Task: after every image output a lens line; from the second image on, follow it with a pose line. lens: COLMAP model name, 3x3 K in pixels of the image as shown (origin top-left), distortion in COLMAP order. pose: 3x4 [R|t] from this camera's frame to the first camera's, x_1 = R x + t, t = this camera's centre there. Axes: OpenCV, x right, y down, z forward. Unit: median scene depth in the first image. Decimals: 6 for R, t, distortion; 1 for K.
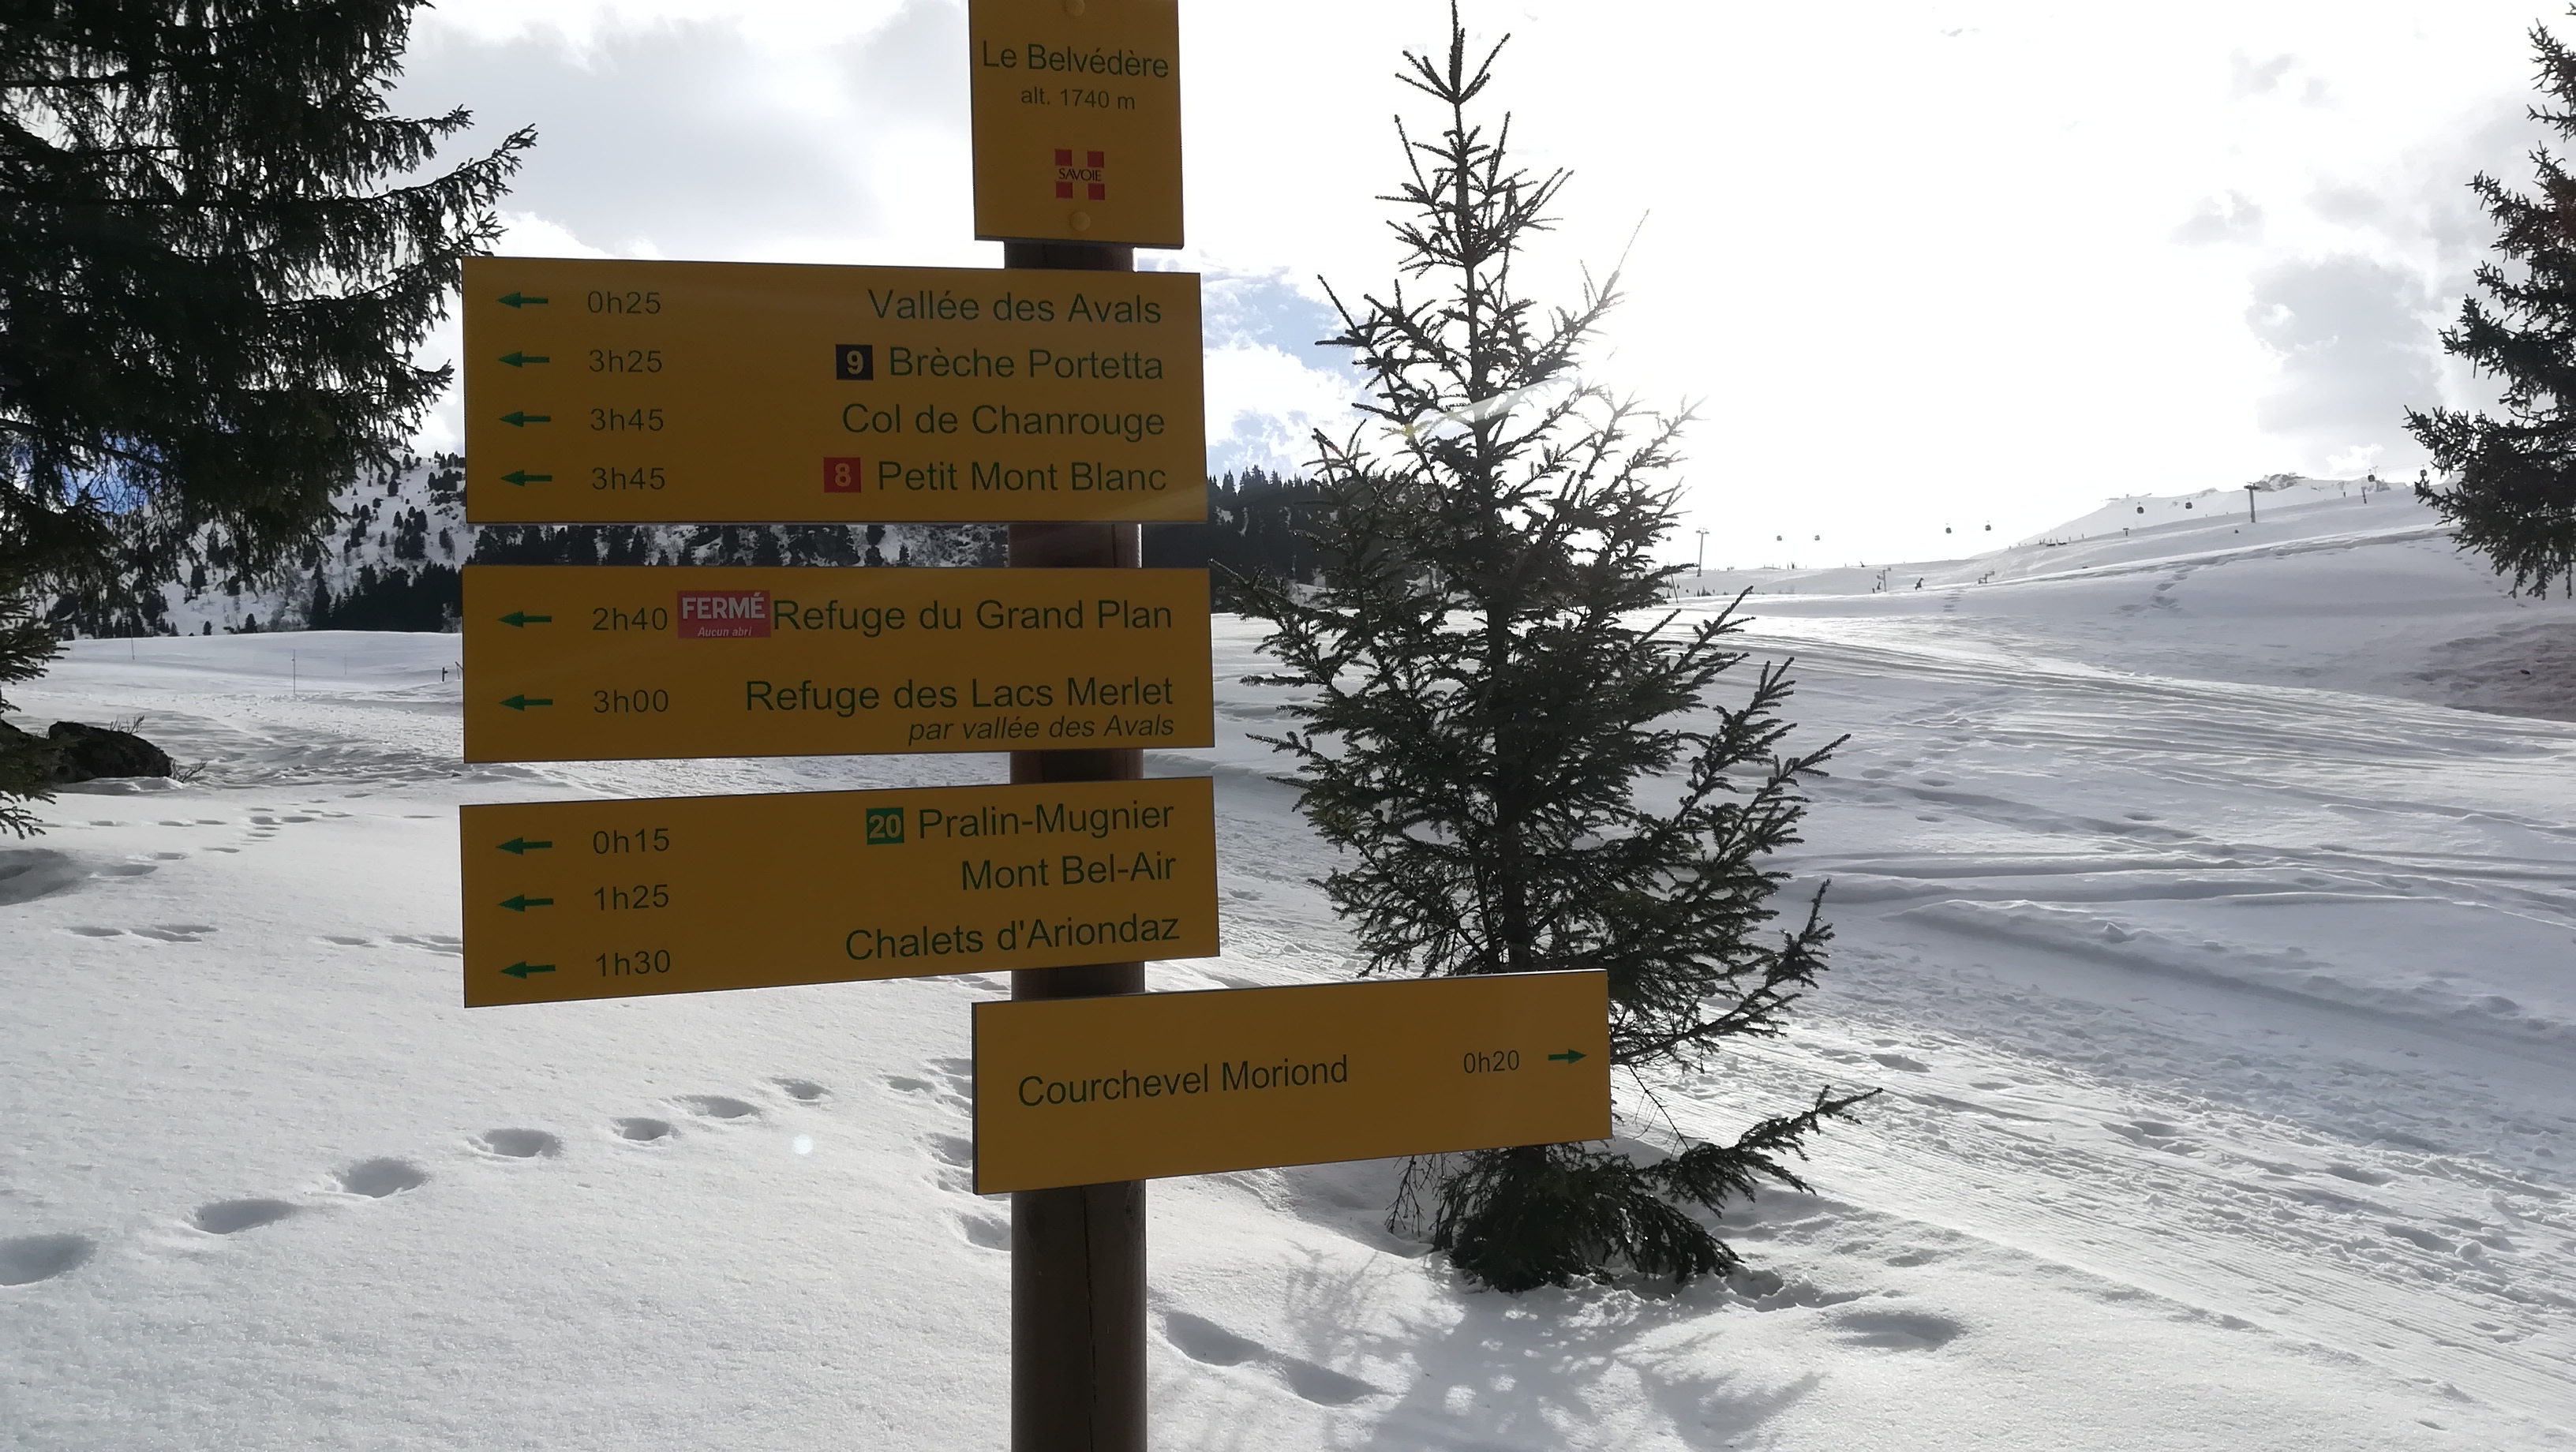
lens RADIAL K [[2087.4, 0, 1288.0], [0, 2087.4, 726.0], [0, 0, 1]] dist [0.069642, -0.078166]
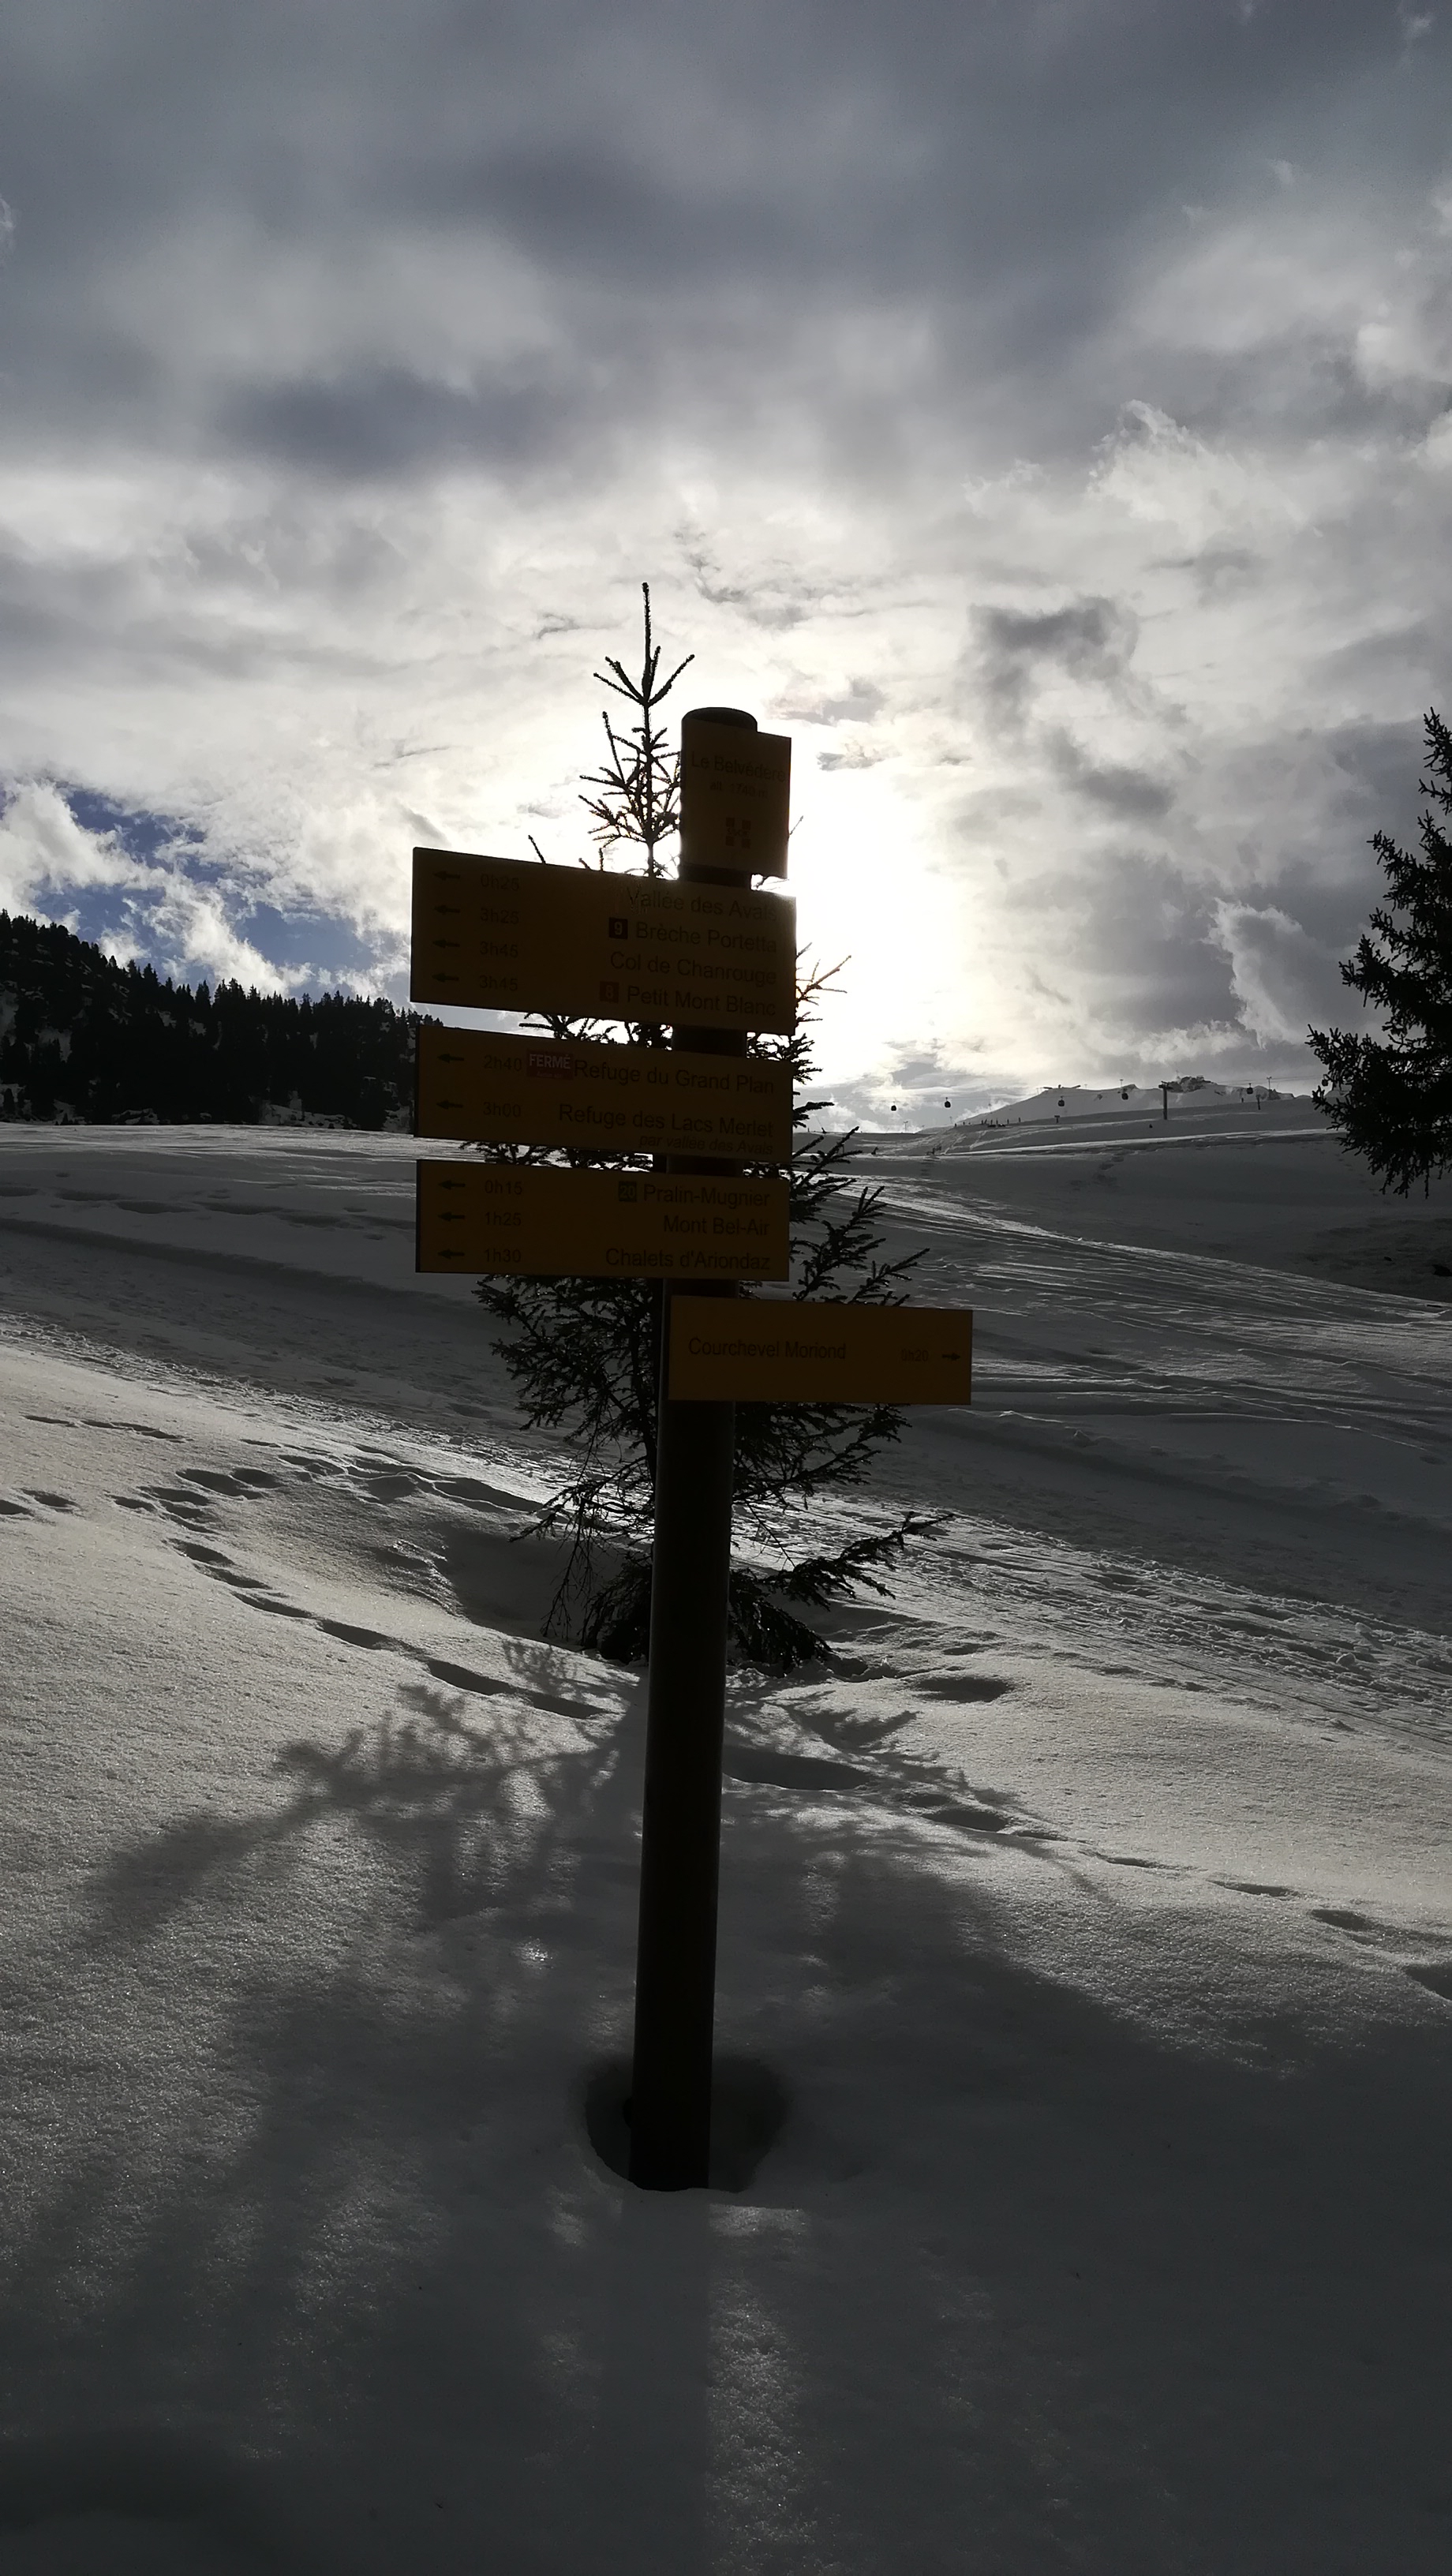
lens RADIAL K [[2047.4, 0, 761.2], [0, 2047.4, 1275.2], [0, 0, 1]] dist [0.165851, -0.415795]
pose [[0.969985, 0.057415, 0.236291, -0.128280], [-0.058566, 0.998281, -0.002153, 0.030264], [-0.236008, -0.011751, 0.971680, -0.189091]]
